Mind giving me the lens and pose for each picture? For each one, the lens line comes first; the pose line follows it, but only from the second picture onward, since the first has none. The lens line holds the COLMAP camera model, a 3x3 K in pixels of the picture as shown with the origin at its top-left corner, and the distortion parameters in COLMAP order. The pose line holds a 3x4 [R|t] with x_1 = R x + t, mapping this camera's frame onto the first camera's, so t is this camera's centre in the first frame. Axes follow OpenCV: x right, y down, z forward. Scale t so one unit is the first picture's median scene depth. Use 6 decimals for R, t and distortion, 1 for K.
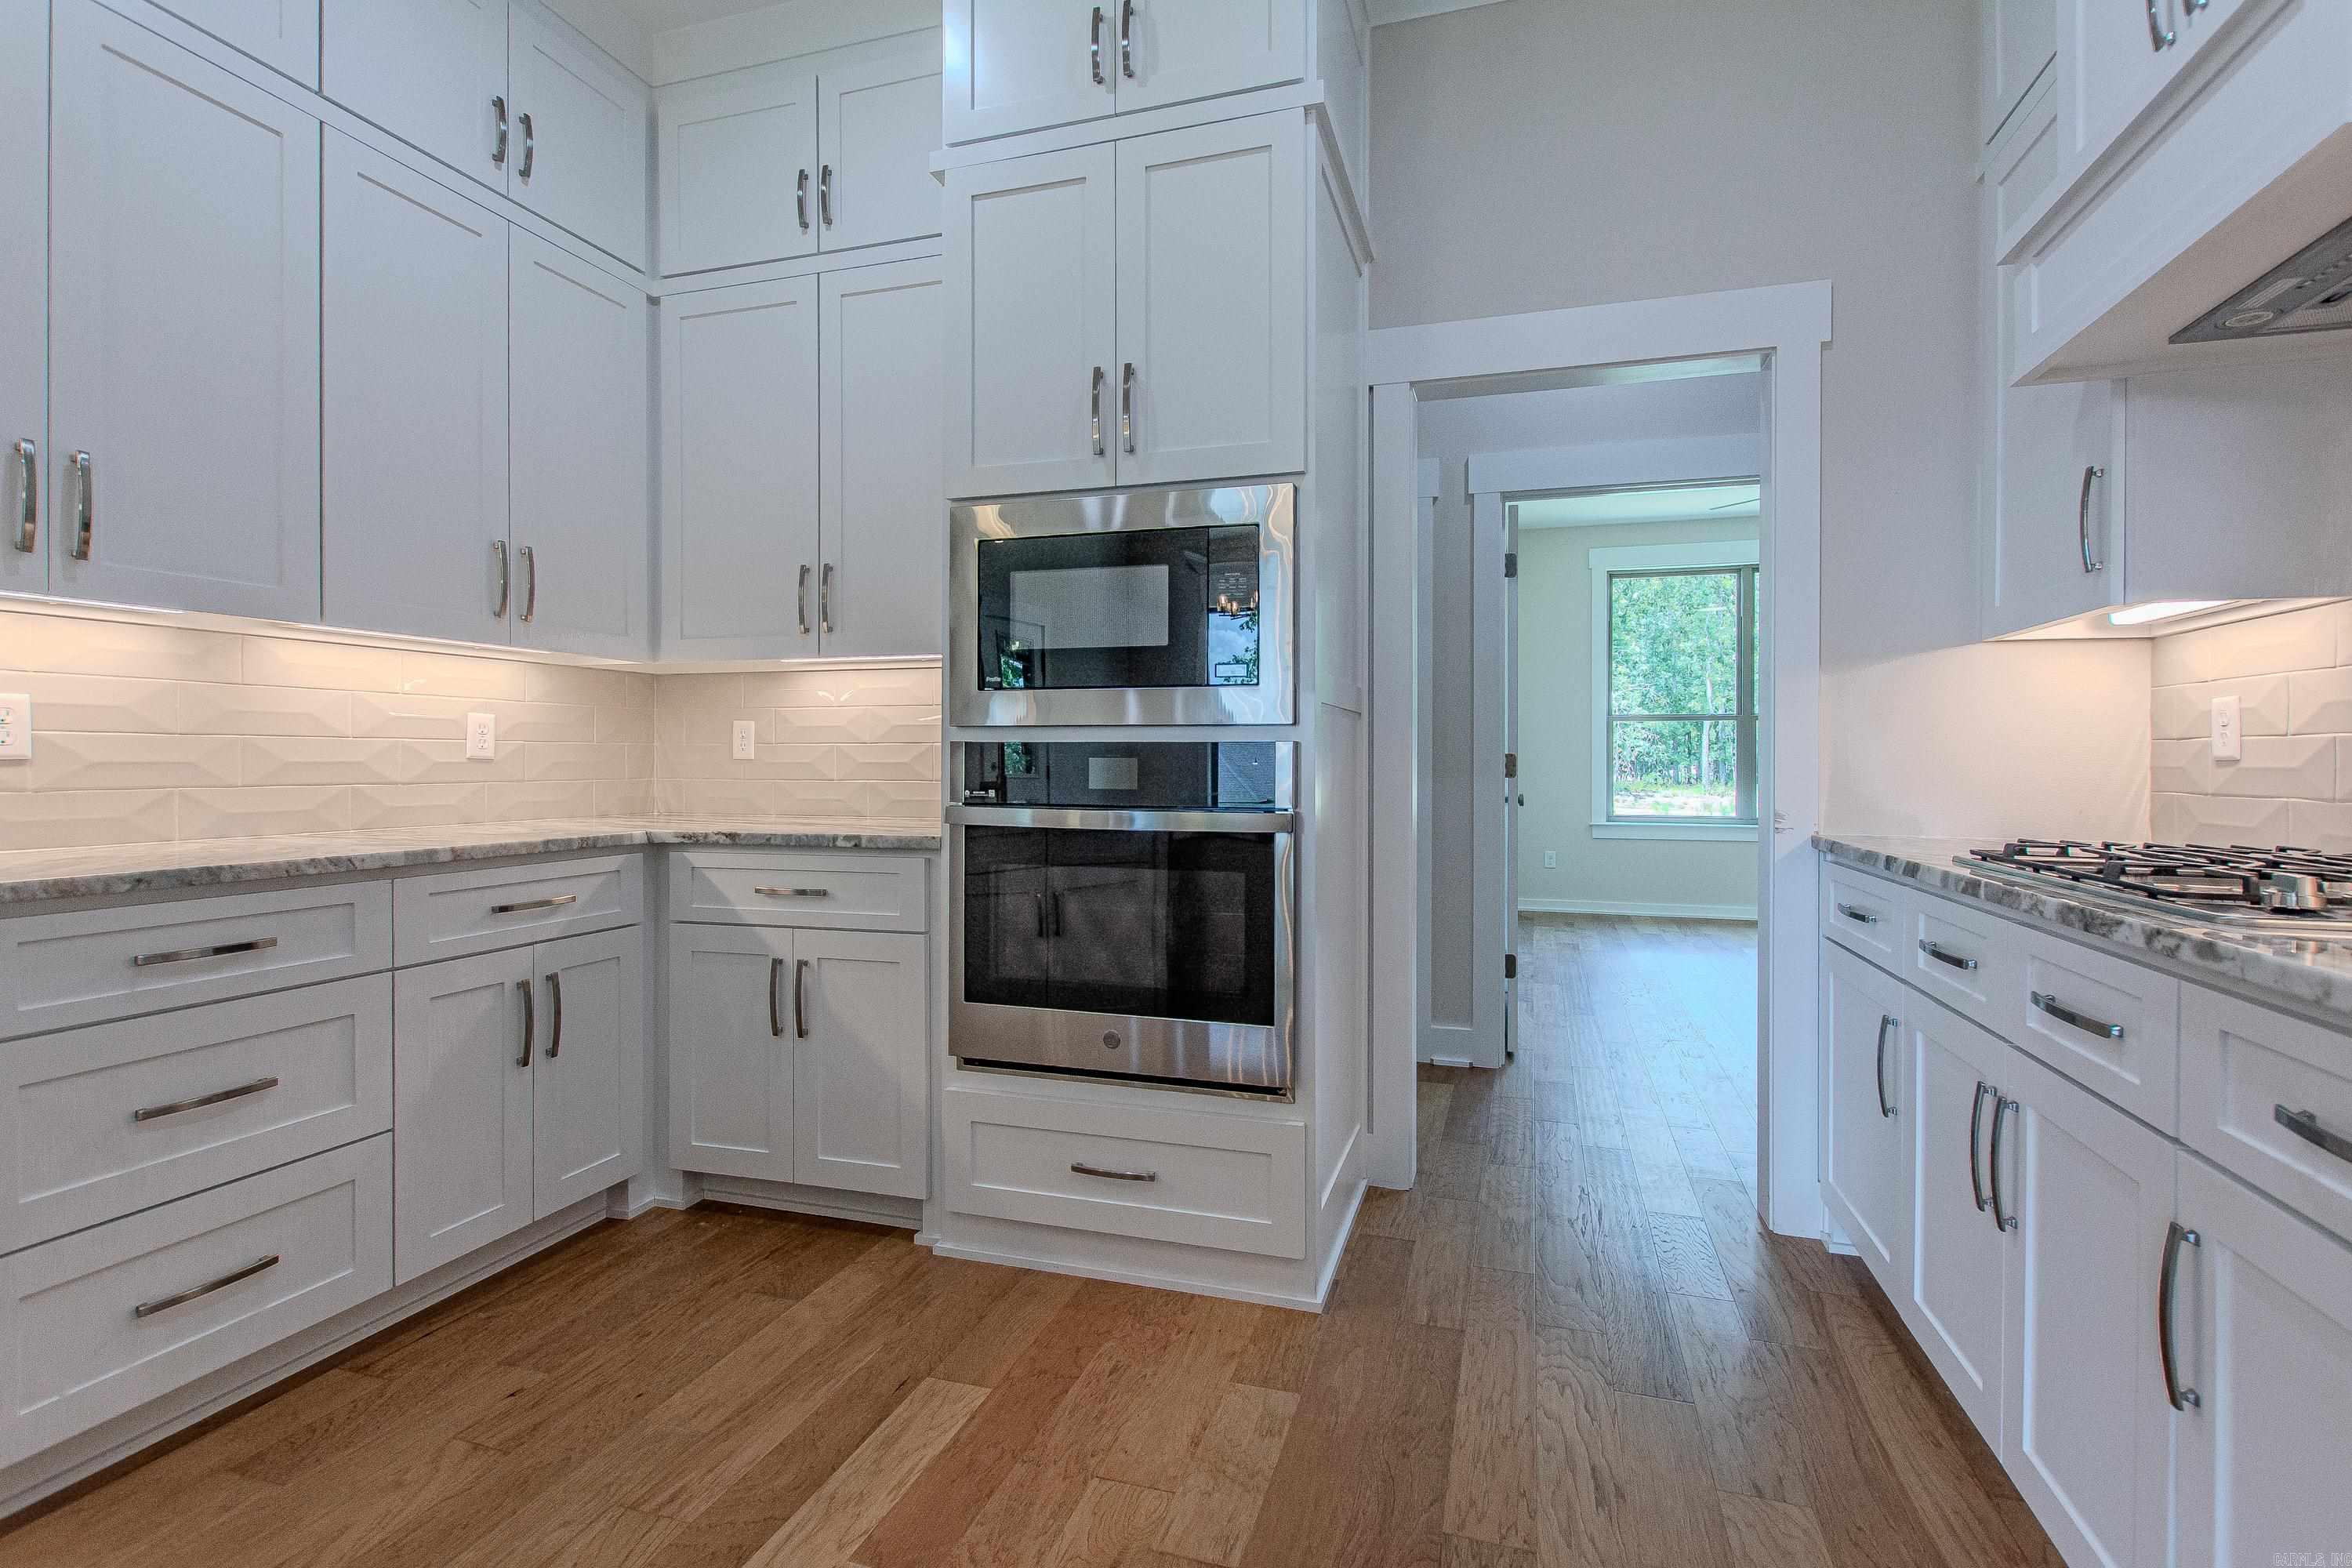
lens RADIAL K [[1033.8, 0, 1210.1], [0, 1033.8, 758.9], [0, 0, 1]] dist [-0.003231, -0.000444]
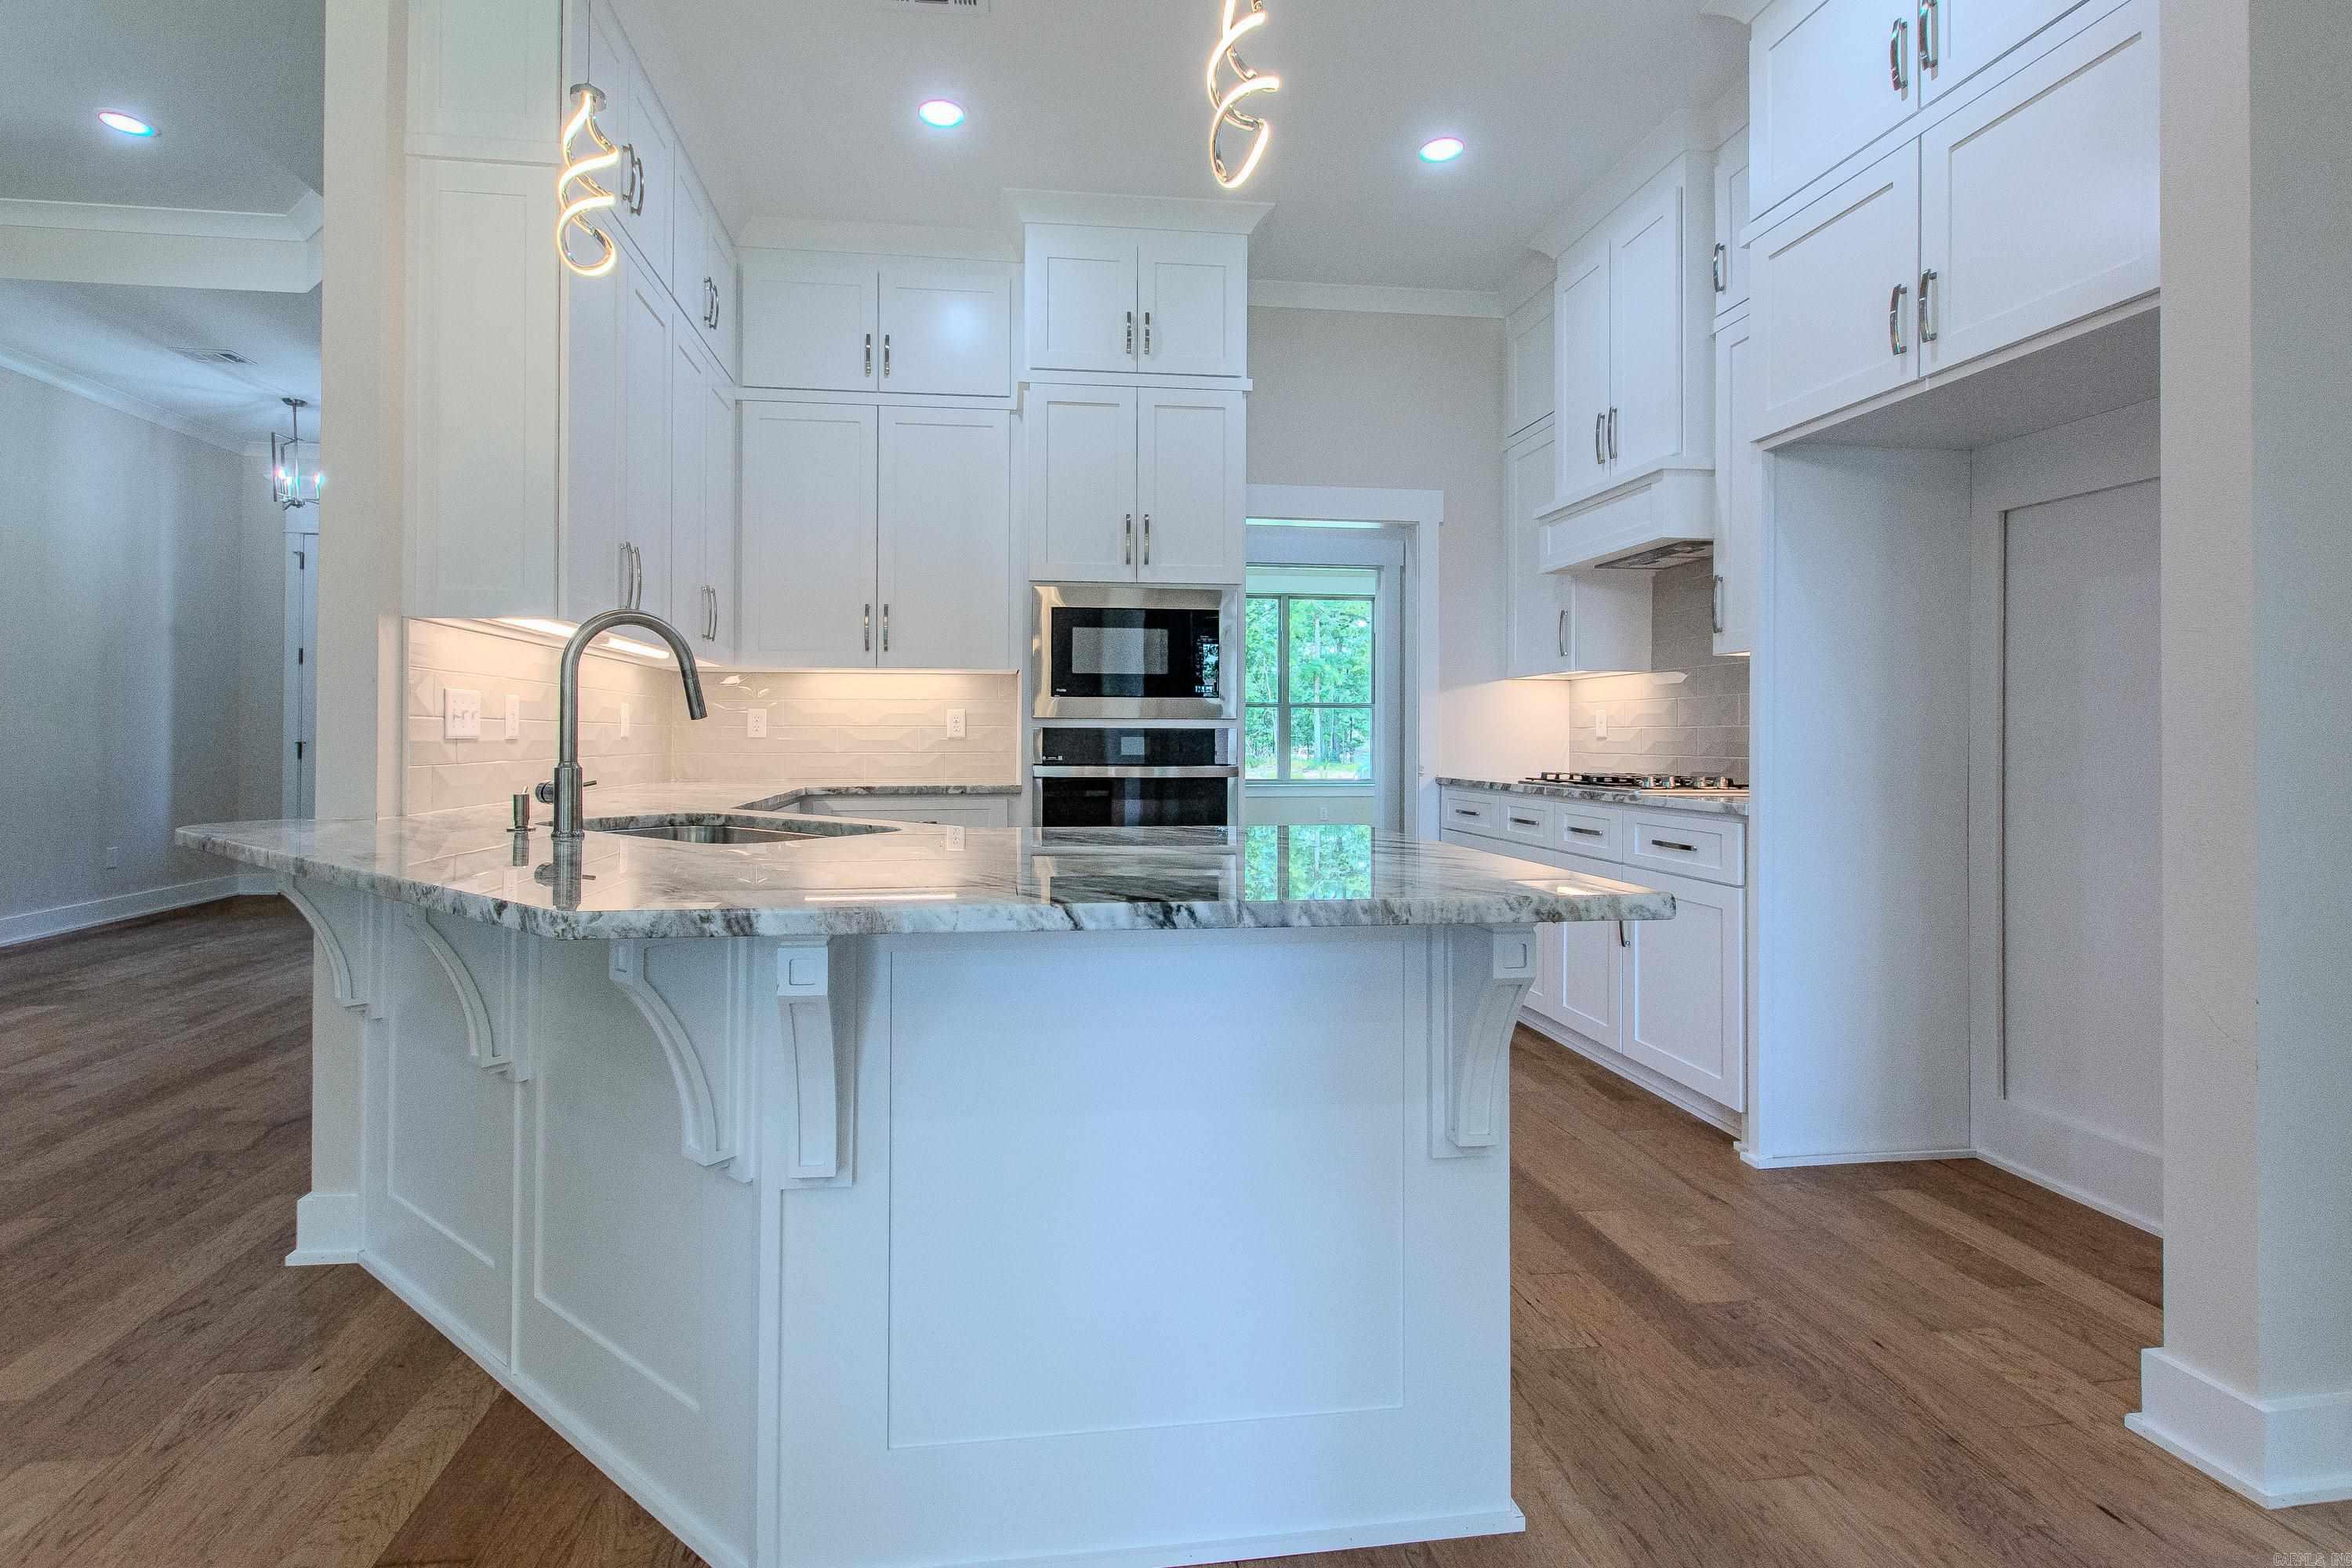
lens RADIAL K [[1057.6, 0, 1117.3], [0, 1057.6, 725.9], [0, 0, 1]] dist [0.010194, -0.000684]
pose [[0.910872, 0.003563, 0.412673, -0.827763], [-0.000265, 0.999968, -0.008048, -0.005058], [-0.412688, 0.007221, 0.910844, -0.601125]]
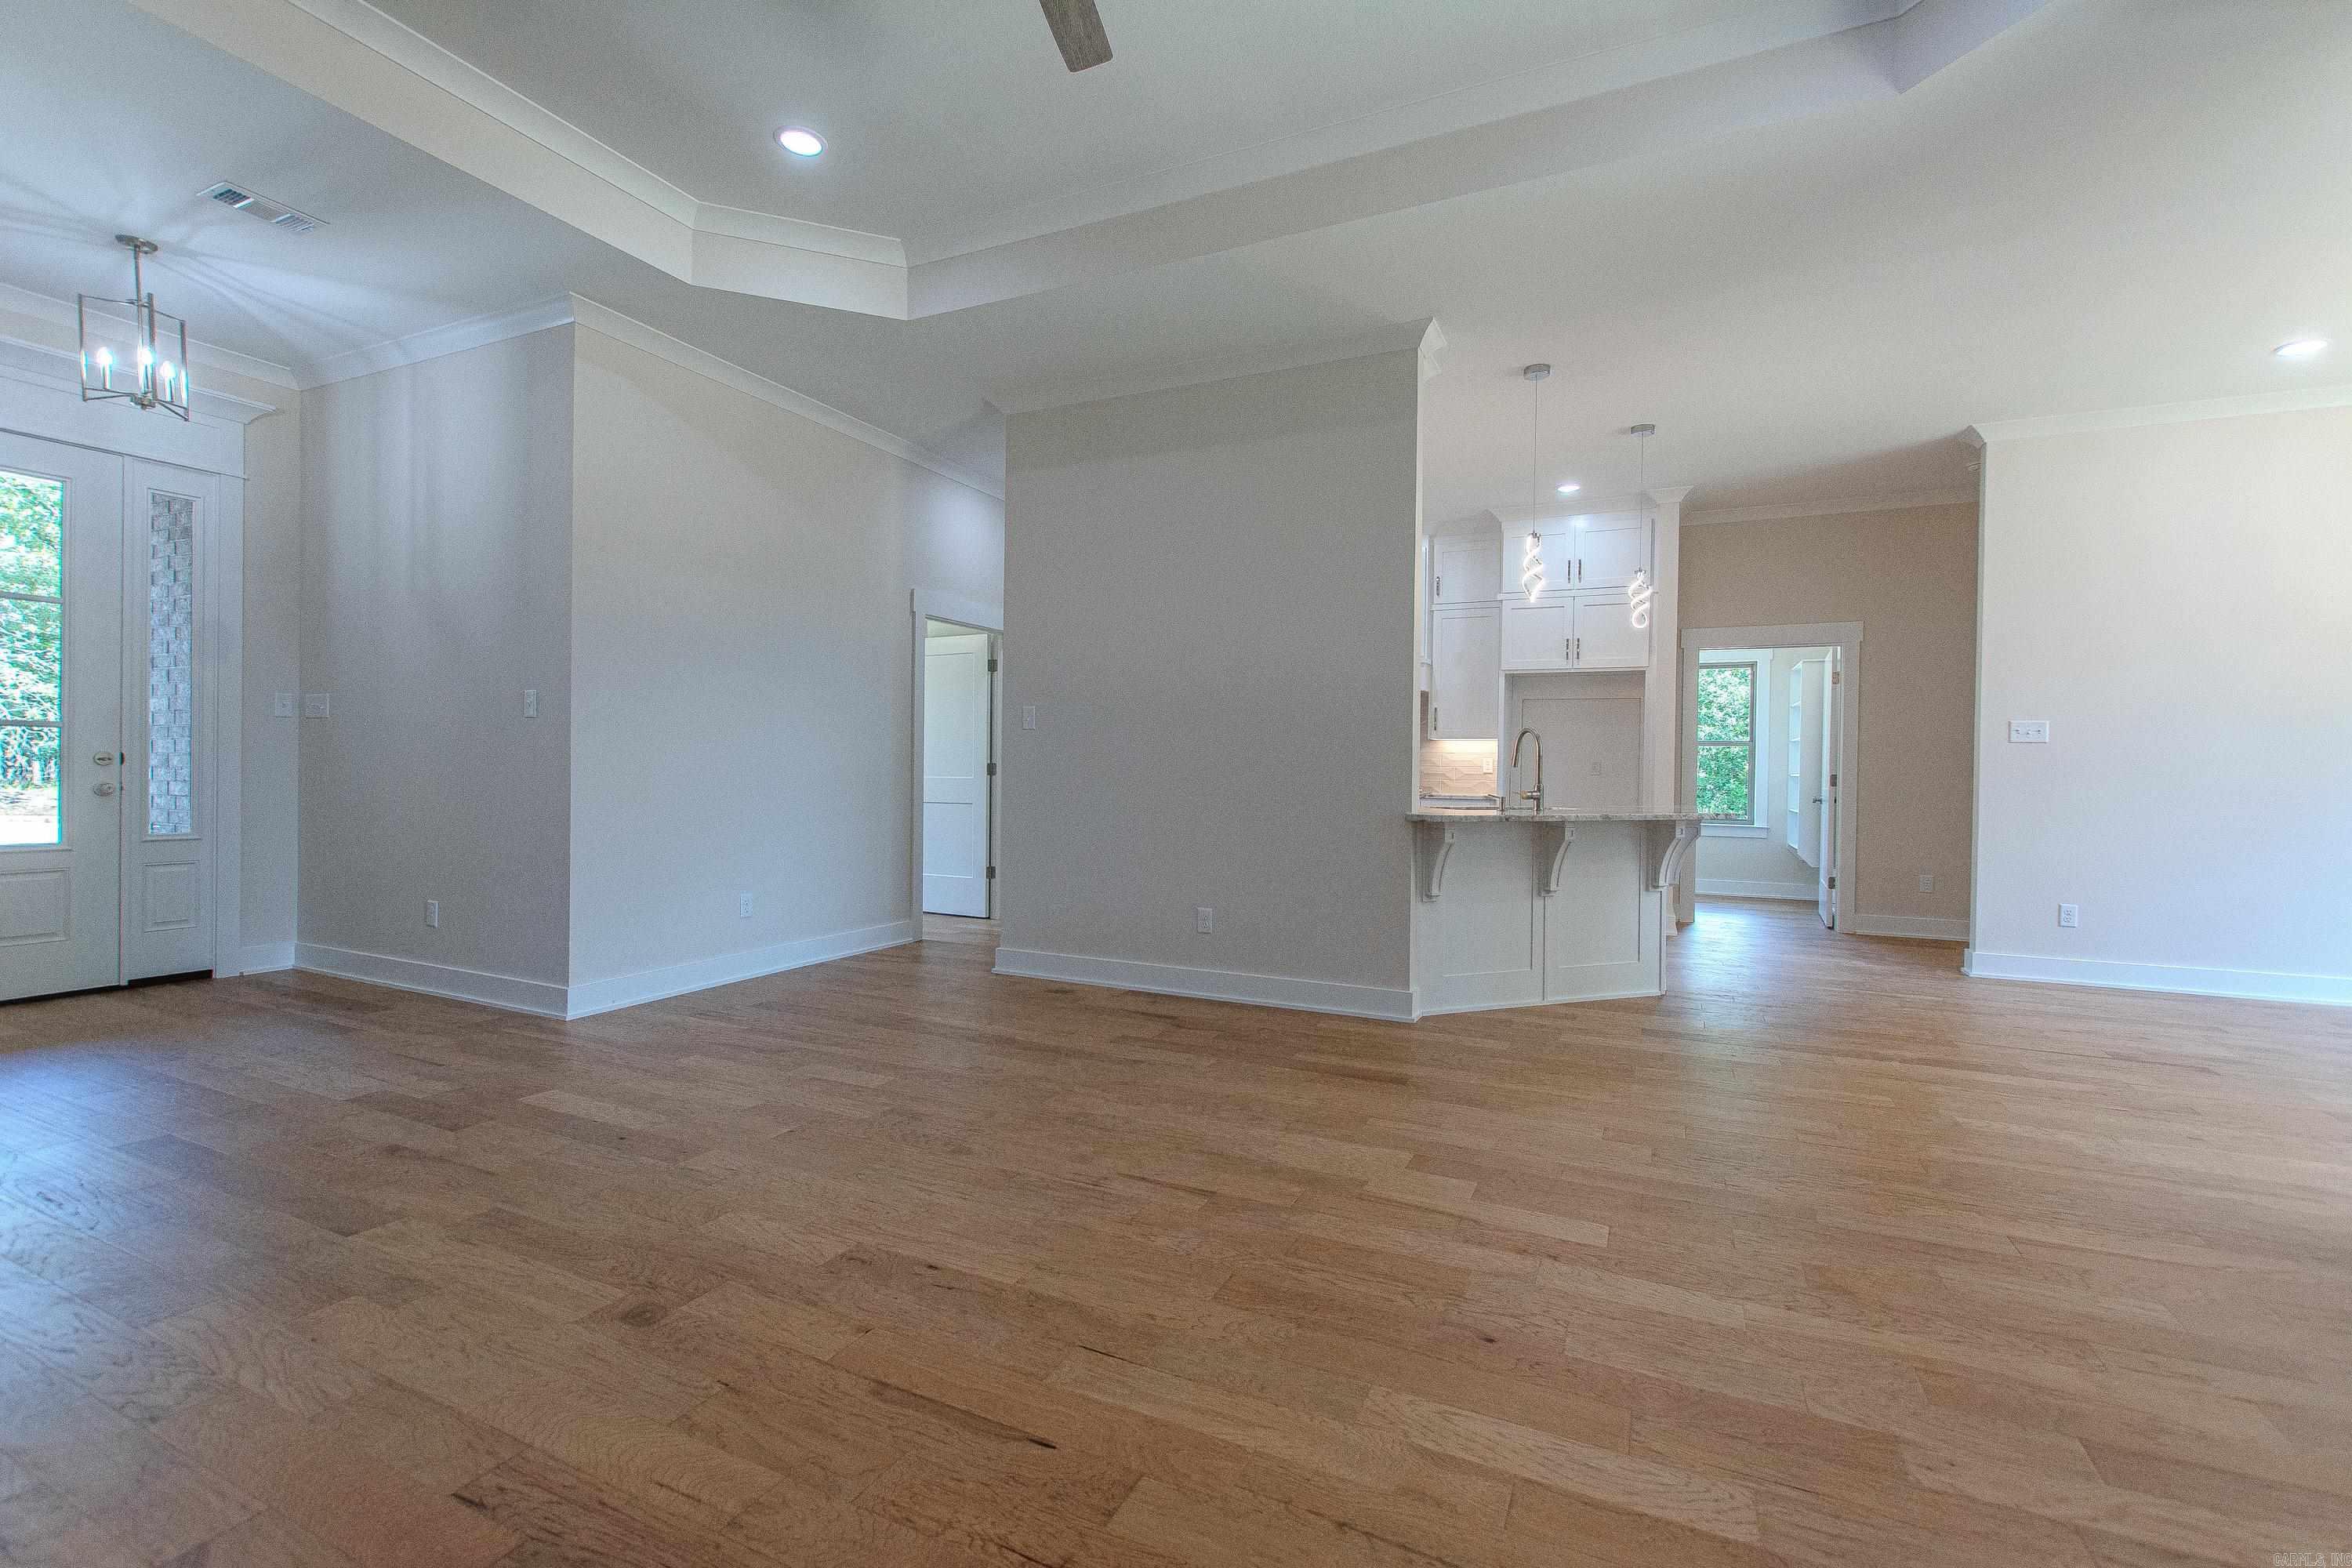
lens RADIAL K [[1004.1, 0, 1223.9], [0, 1004.1, 776.6], [0, 0, 1]] dist [0.002247, -0.000706]
pose [[0.116919, -0.009045, 0.993100, -3.095834], [-0.013837, 0.999847, 0.010736, -0.010009], [-0.993045, -0.014997, 0.116776, 0.760377]]
